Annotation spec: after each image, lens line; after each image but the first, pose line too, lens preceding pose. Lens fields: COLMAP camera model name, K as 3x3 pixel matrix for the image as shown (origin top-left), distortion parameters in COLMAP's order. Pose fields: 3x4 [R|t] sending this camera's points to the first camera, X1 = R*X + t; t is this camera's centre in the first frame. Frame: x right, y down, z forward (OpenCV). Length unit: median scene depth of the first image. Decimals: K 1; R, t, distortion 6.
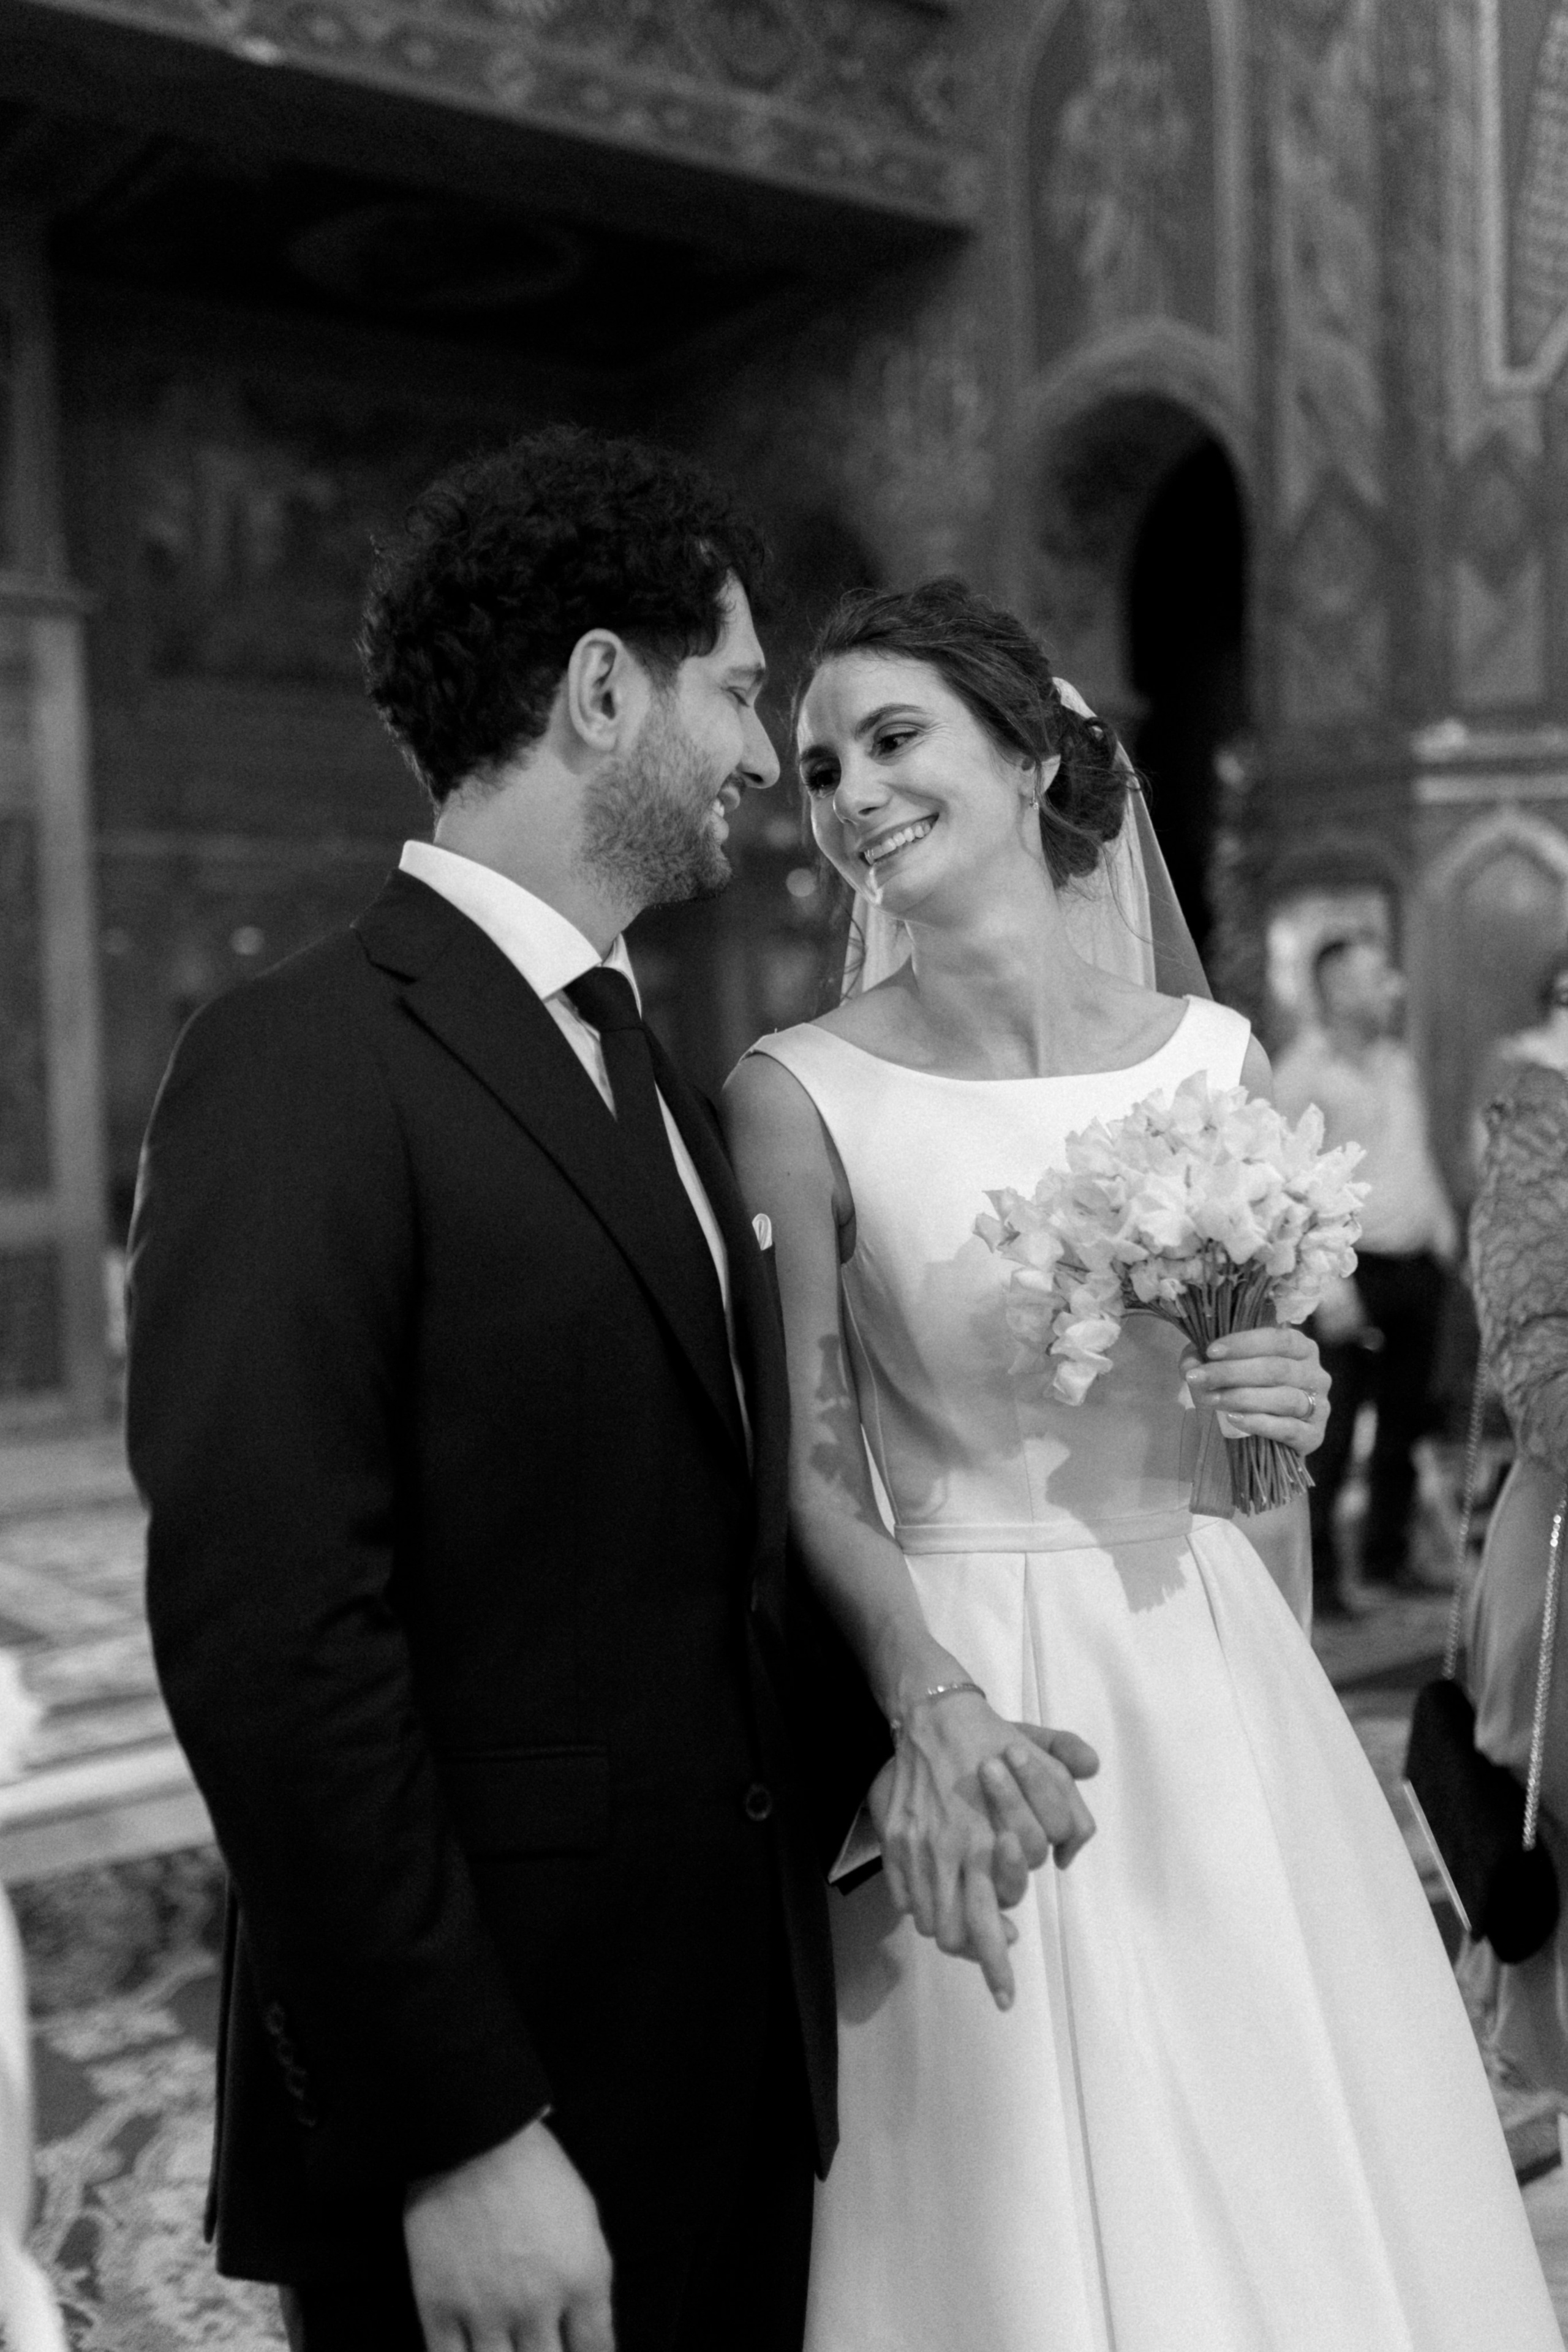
lens RADIAL K [[2292.4, 0, 796.2], [0, 2292.4, 1141.8], [0, 0, 1]] dist [0.013840, -0.003749]
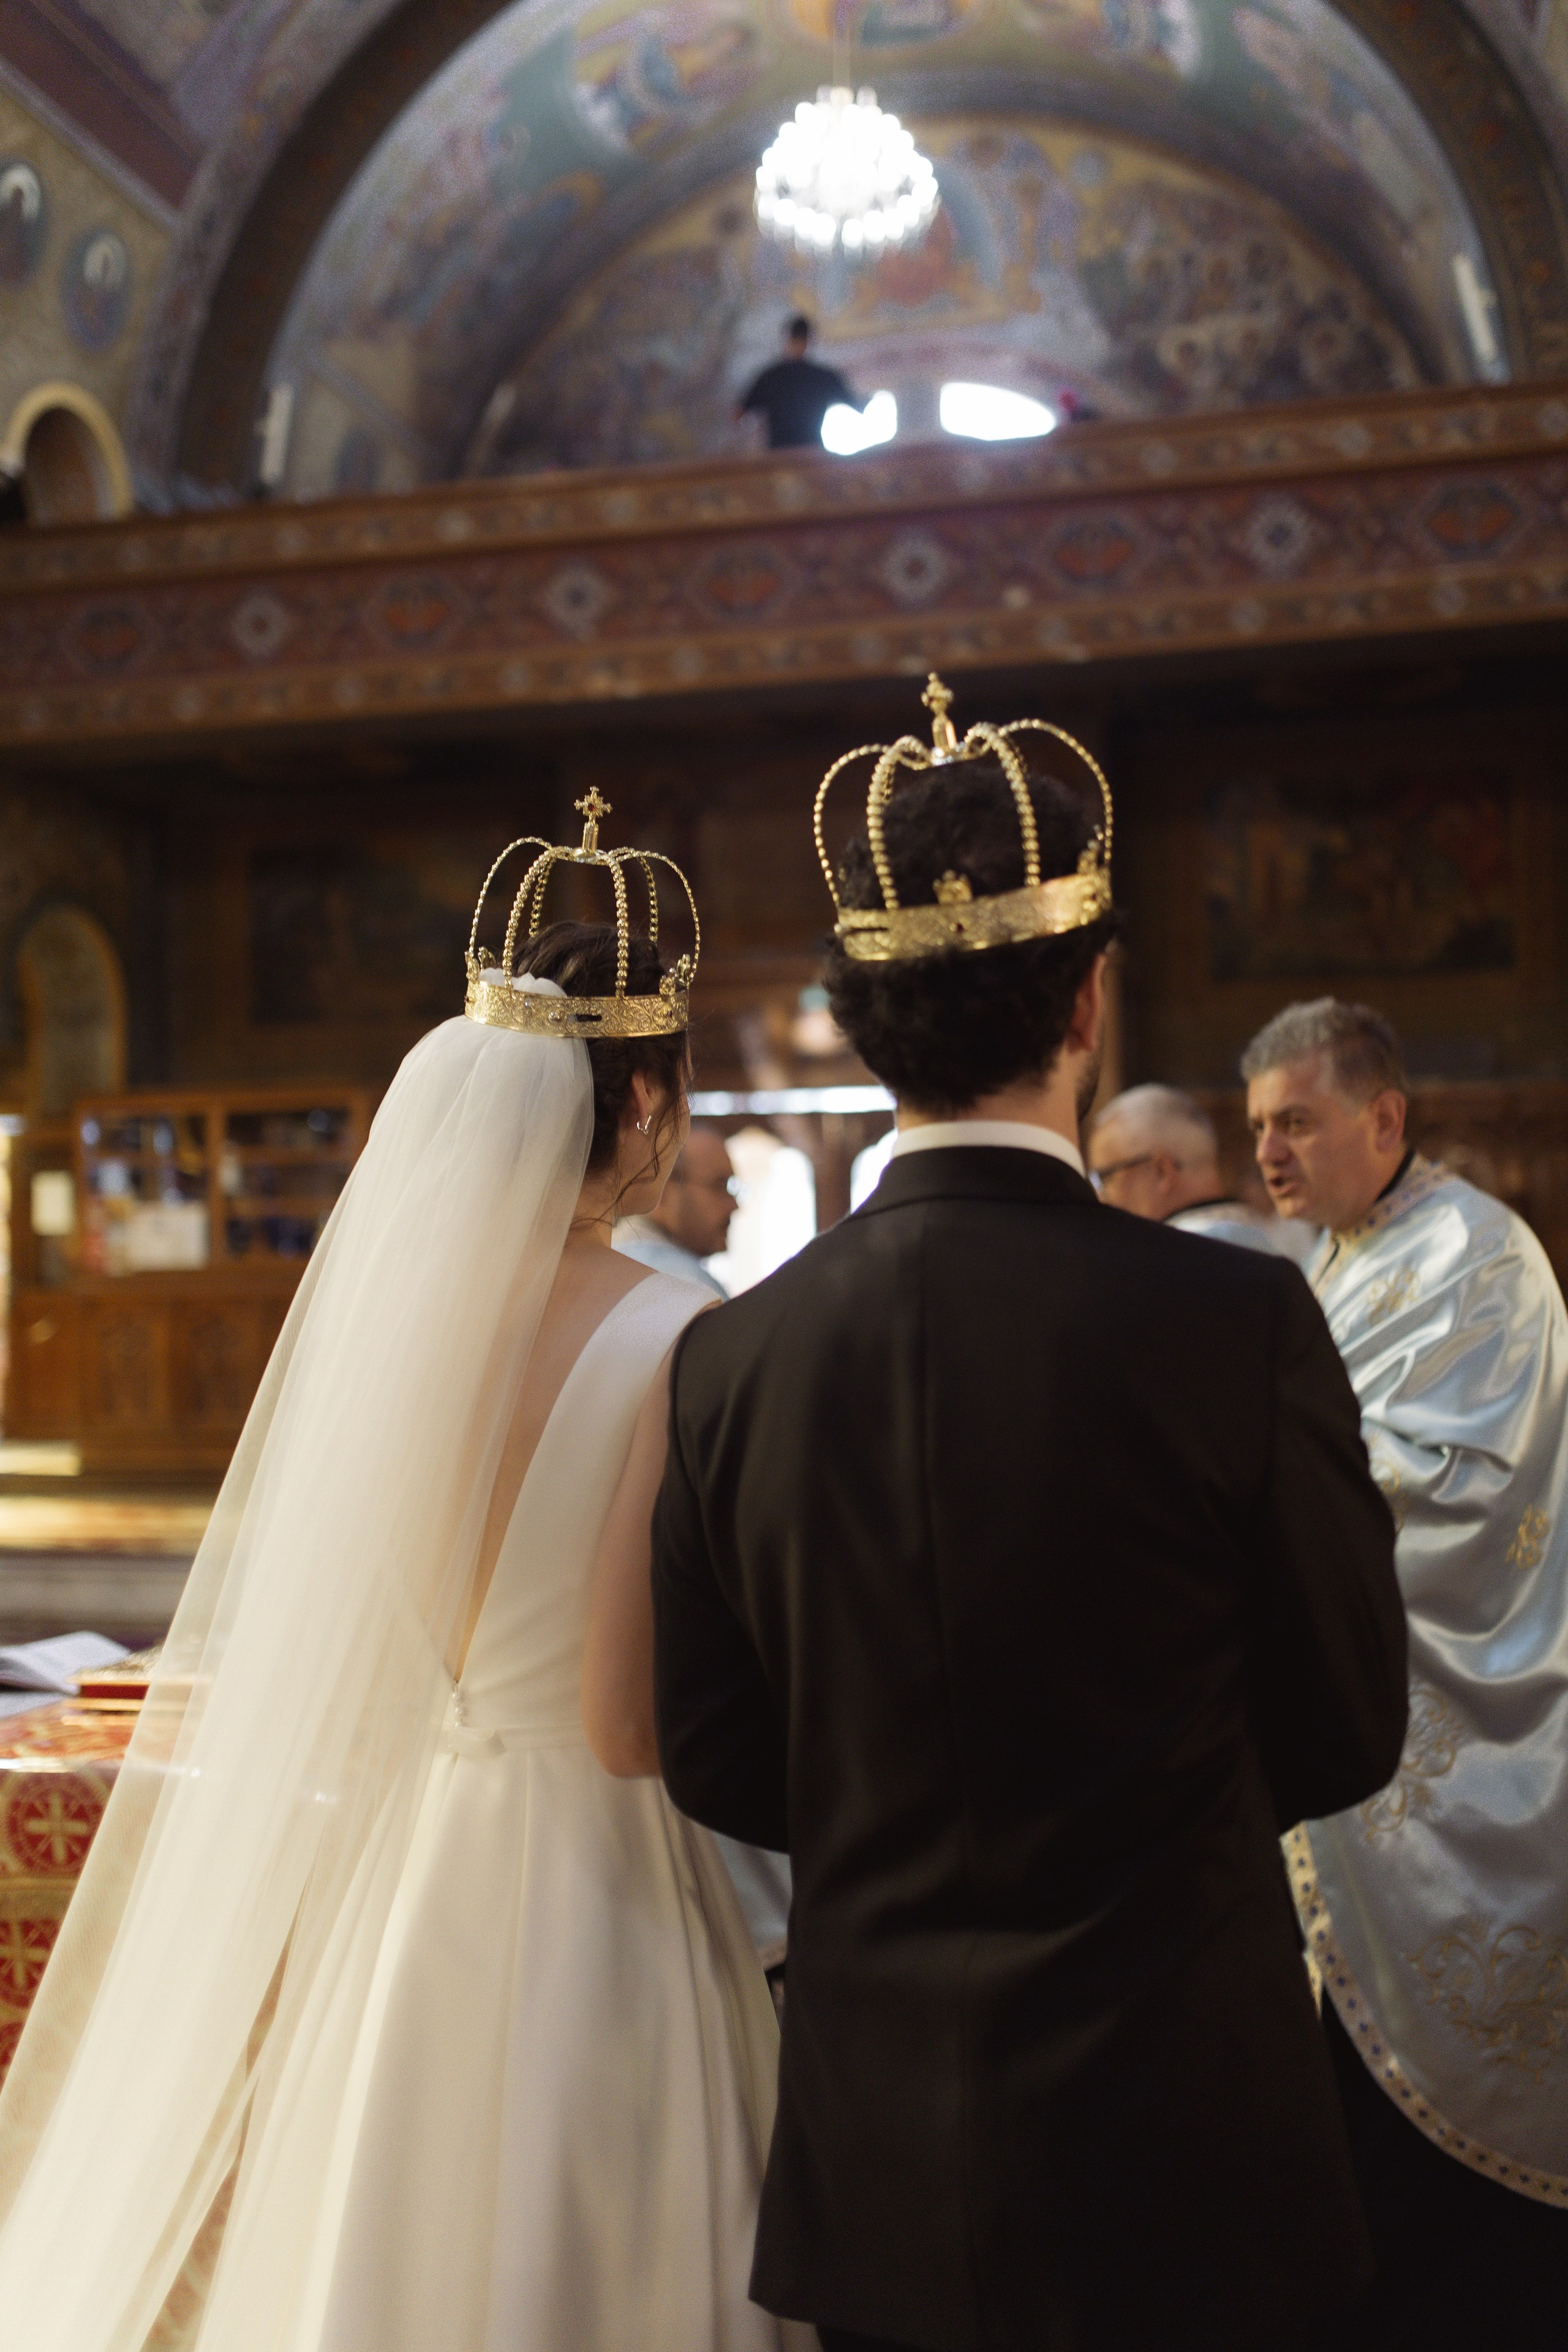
lens RADIAL K [[2292.4, 0, 796.2], [0, 2292.4, 1141.8], [0, 0, 1]] dist [0.013840, -0.003749]
pose [[0.656120, -0.019038, -0.754416, 0.801801], [-0.024912, 0.998591, -0.046865, -0.028256], [0.754245, 0.049543, 0.654721, -0.216307]]
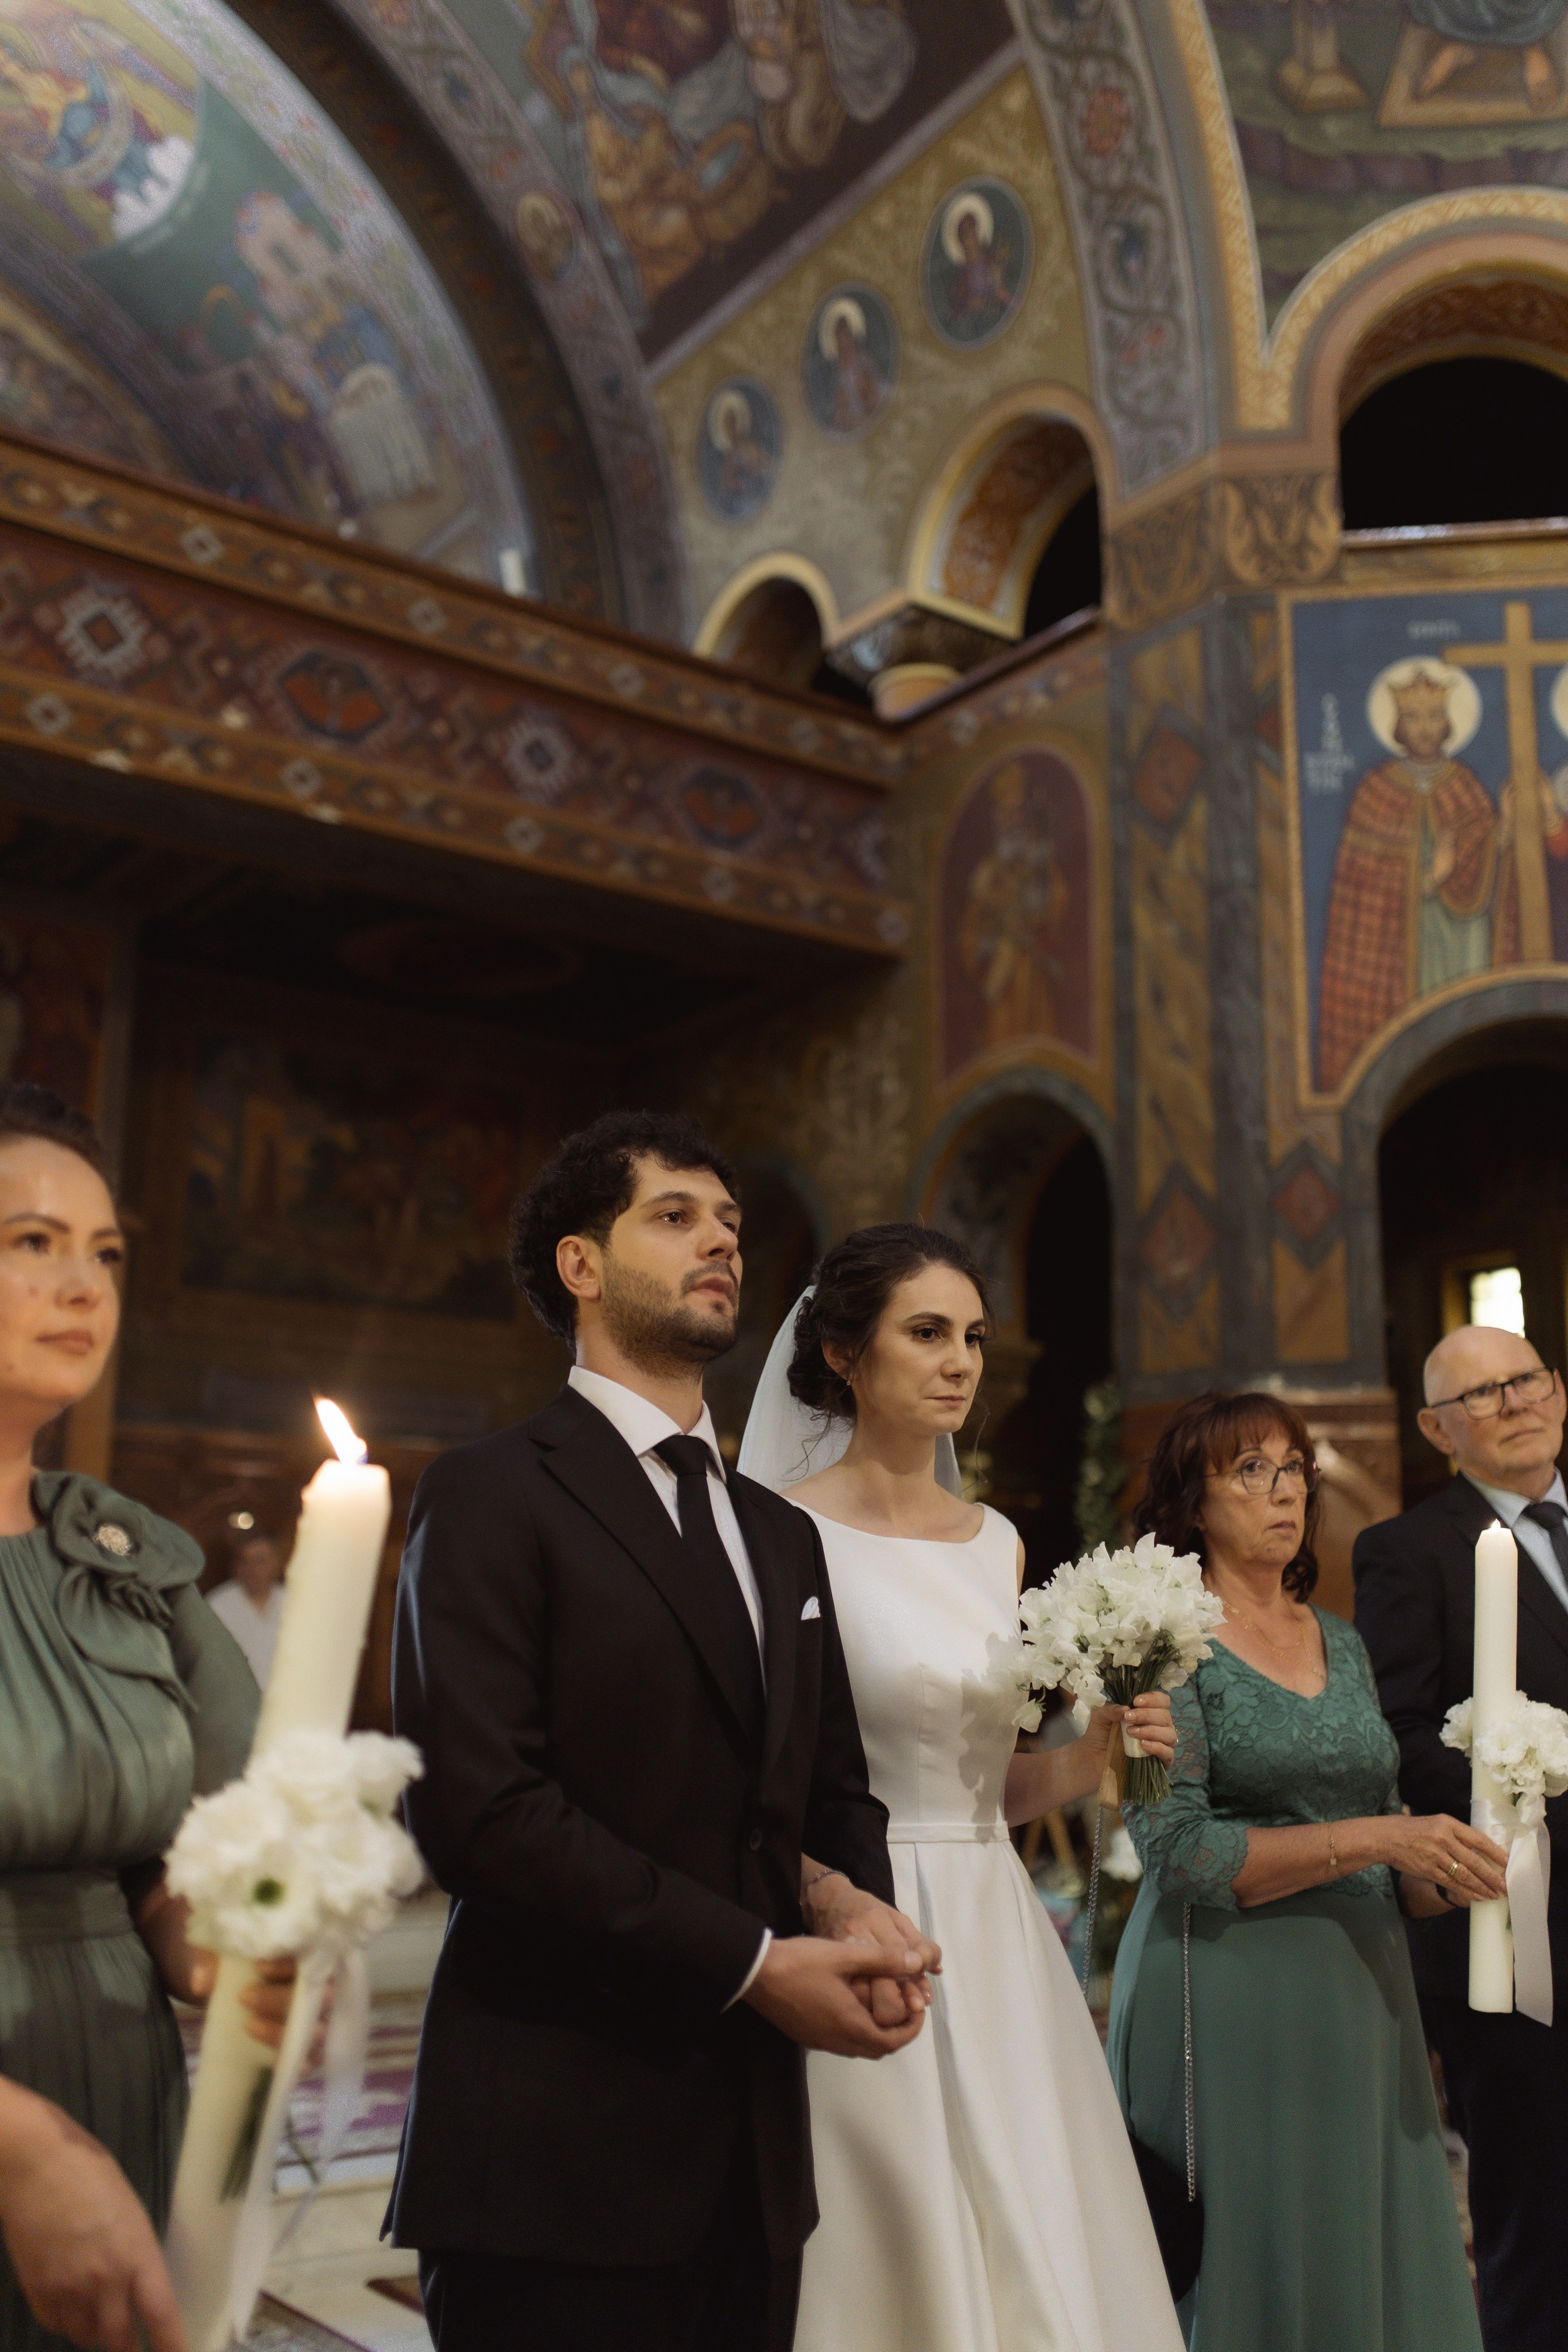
lens RADIAL K [[2292.4, 0, 796.2], [0, 2292.4, 1141.8], [0, 0, 1]] dist [0.013840, -0.003749]
pose [[0.999000, 0.043898, -0.008537, 0.041176], [-0.044576, 0.962094, -0.269050, 0.028557], [-0.003597, 0.269161, 0.963088, -0.158321]]
